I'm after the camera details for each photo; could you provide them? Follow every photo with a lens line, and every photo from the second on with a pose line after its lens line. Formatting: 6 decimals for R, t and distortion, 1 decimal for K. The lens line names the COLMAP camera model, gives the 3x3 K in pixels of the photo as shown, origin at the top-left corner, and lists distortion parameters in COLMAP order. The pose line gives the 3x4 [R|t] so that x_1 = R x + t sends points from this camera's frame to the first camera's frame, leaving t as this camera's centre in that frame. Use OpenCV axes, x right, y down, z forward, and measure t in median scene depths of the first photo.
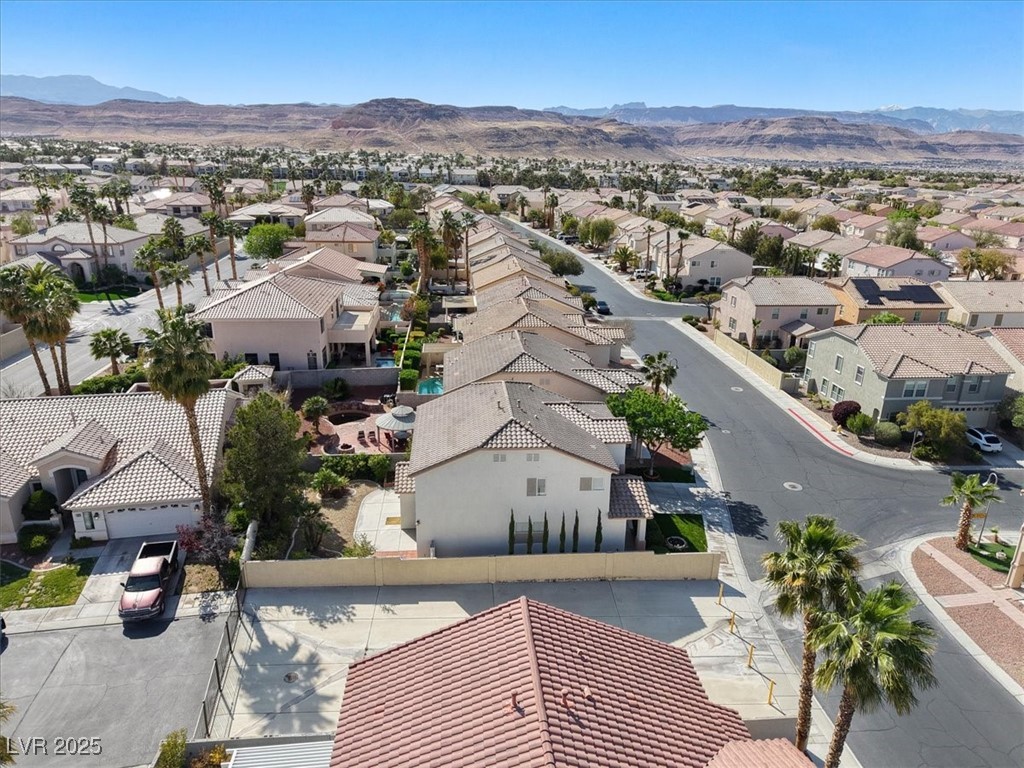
lens RADIAL K [[691.9, 0, 504.9], [0, 691.9, 386.5], [0, 0, 1]] dist [-0.002674, -0.003884]
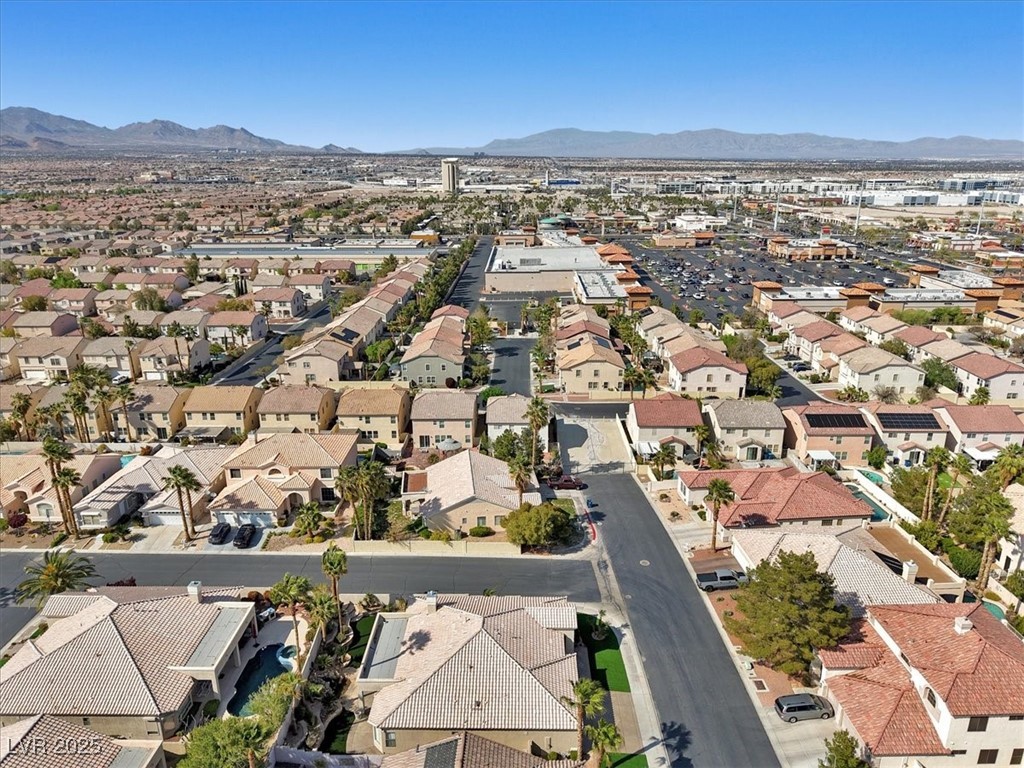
lens RADIAL K [[710.6, 0, 512.7], [0, 710.6, 385.3], [0, 0, 1]] dist [0.019891, -0.023641]
pose [[0.096022, -0.318648, 0.942997, -0.181528], [0.324378, 0.905675, 0.273006, -0.055450], [-0.941041, 0.279673, 0.190327, 0.029552]]
